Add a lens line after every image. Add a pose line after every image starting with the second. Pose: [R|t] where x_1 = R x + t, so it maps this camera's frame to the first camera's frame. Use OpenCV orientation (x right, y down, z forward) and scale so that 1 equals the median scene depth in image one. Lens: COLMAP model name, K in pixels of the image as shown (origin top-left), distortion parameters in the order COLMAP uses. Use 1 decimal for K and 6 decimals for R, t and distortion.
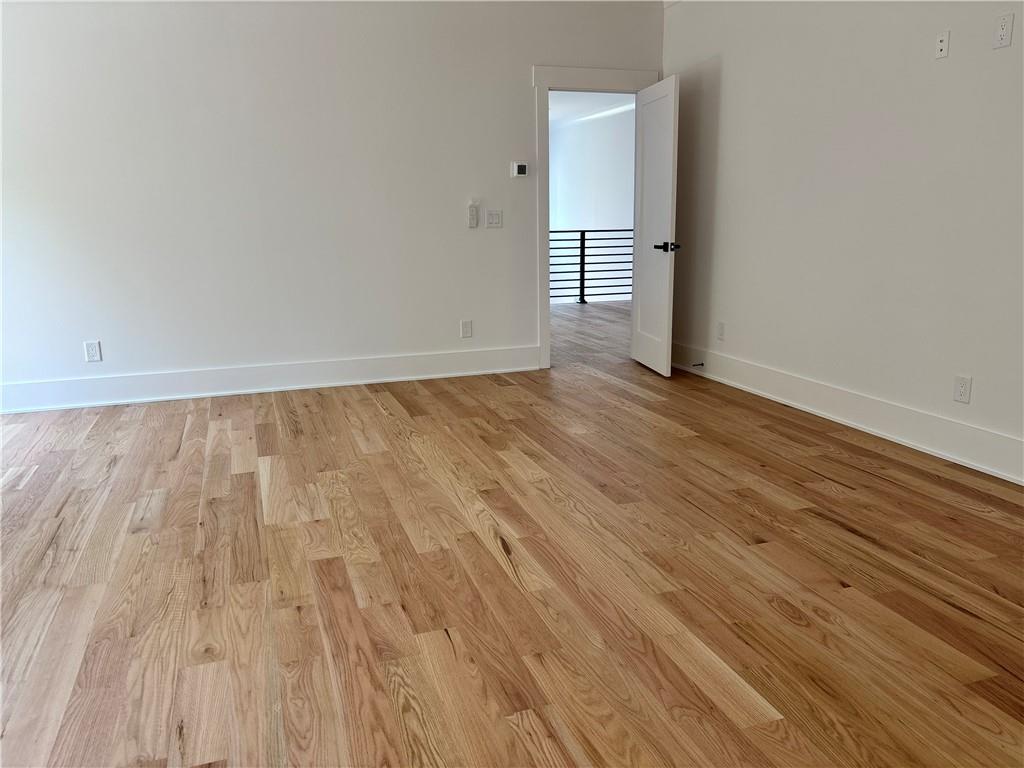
lens RADIAL K [[776.9, 0, 511.4], [0, 776.9, 384.8], [0, 0, 1]] dist [0.049533, -0.054699]
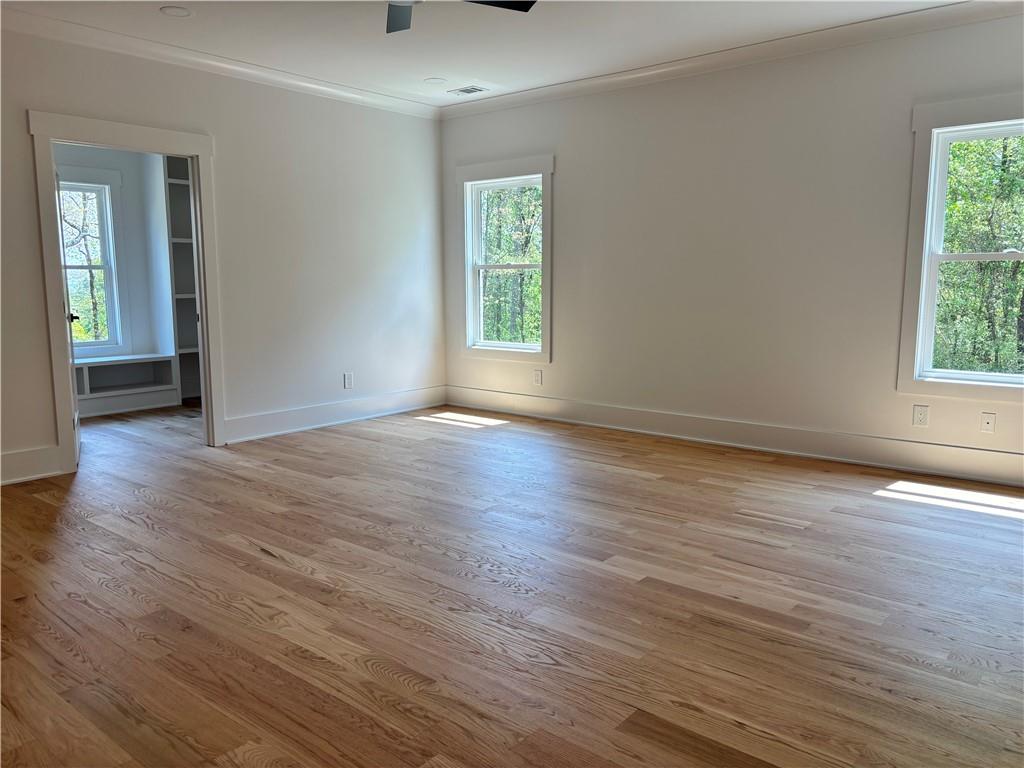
lens RADIAL K [[776.9, 0, 511.1], [0, 776.9, 383.7], [0, 0, 1]] dist [0.049533, -0.054699]
pose [[-0.859680, 0.083923, -0.503892, 0.179801], [-0.095512, 0.942610, 0.319942, -0.325106], [0.501824, 0.323176, -0.802328, 1.441252]]
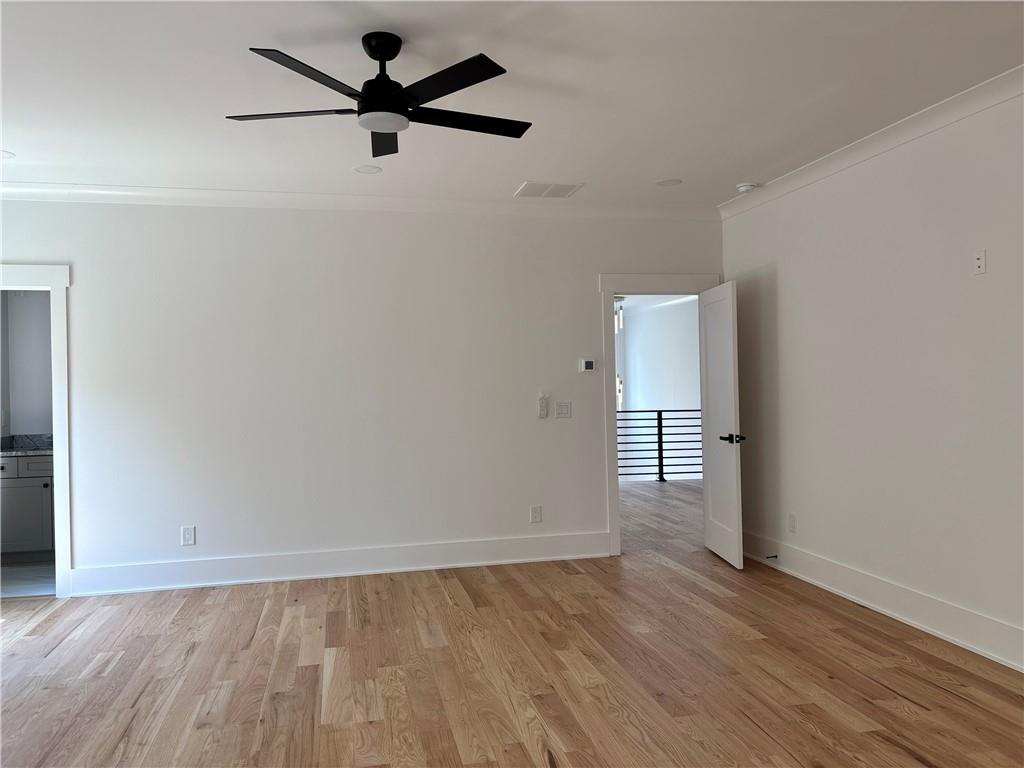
lens RADIAL K [[776.9, 0, 513.4], [0, 776.9, 384.1], [0, 0, 1]] dist [0.049533, -0.054699]
pose [[0.993693, -0.004966, -0.112022, 0.039515], [-0.018930, 0.977251, -0.211240, -0.033637], [0.110522, 0.212028, 0.970994, -0.048356]]
